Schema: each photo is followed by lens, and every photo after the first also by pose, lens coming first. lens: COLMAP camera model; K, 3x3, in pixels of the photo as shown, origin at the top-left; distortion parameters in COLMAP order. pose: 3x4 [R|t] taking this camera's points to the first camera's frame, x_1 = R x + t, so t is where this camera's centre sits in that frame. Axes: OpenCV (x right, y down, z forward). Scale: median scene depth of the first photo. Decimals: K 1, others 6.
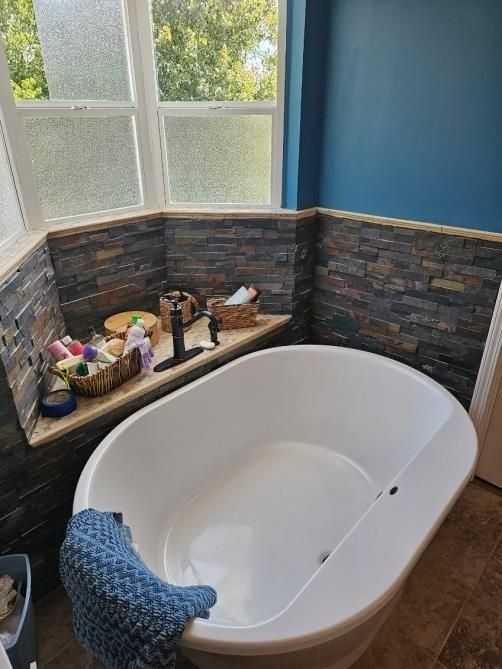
lens RADIAL K [[455.8, 0, 251.4], [0, 455.8, 335.9], [0, 0, 1]] dist [0.028725, -0.028742]
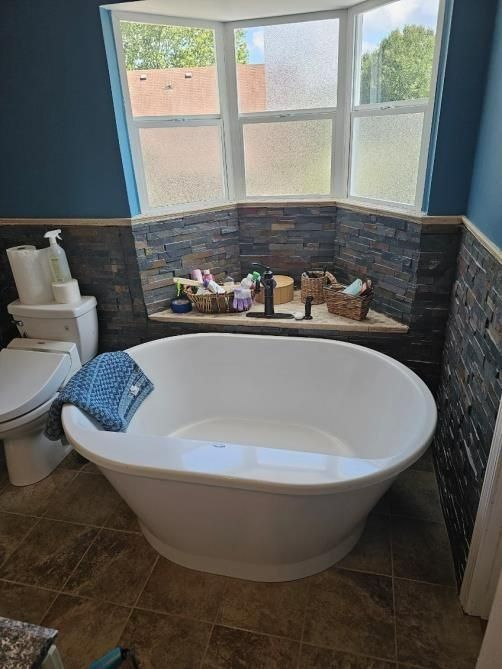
lens RADIAL K [[455.8, 0, 243.9], [0, 455.8, 336.4], [0, 0, 1]] dist [0.028725, -0.028742]
pose [[0.479535, 0.341329, -0.808419, 0.788307], [-0.343293, 0.920799, 0.185144, -0.096877], [0.807586, 0.188741, 0.558732, 0.244258]]
